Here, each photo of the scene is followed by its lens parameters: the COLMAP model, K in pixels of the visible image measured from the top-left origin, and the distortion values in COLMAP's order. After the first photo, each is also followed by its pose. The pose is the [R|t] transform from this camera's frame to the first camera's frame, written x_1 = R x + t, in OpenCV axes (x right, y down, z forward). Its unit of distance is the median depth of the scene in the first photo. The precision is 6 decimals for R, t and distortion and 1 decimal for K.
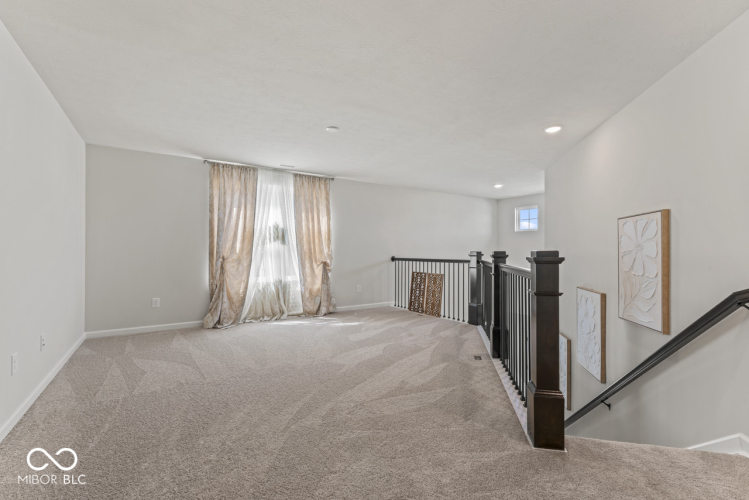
lens RADIAL K [[347.7, 0, 372.0], [0, 347.7, 251.4], [0, 0, 1]] dist [-0.010285, 0.000367]
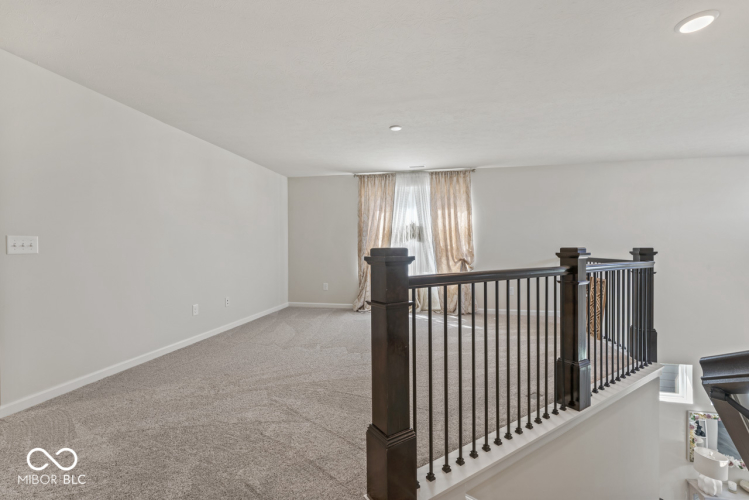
lens RADIAL K [[347.7, 0, 372.9], [0, 347.7, 251.5], [0, 0, 1]] dist [-0.010285, 0.000367]
pose [[0.682199, 0.004250, -0.731154, 0.418214], [0.001838, 0.999970, 0.007527, 0.001009], [0.731164, -0.006478, 0.682170, 0.180336]]
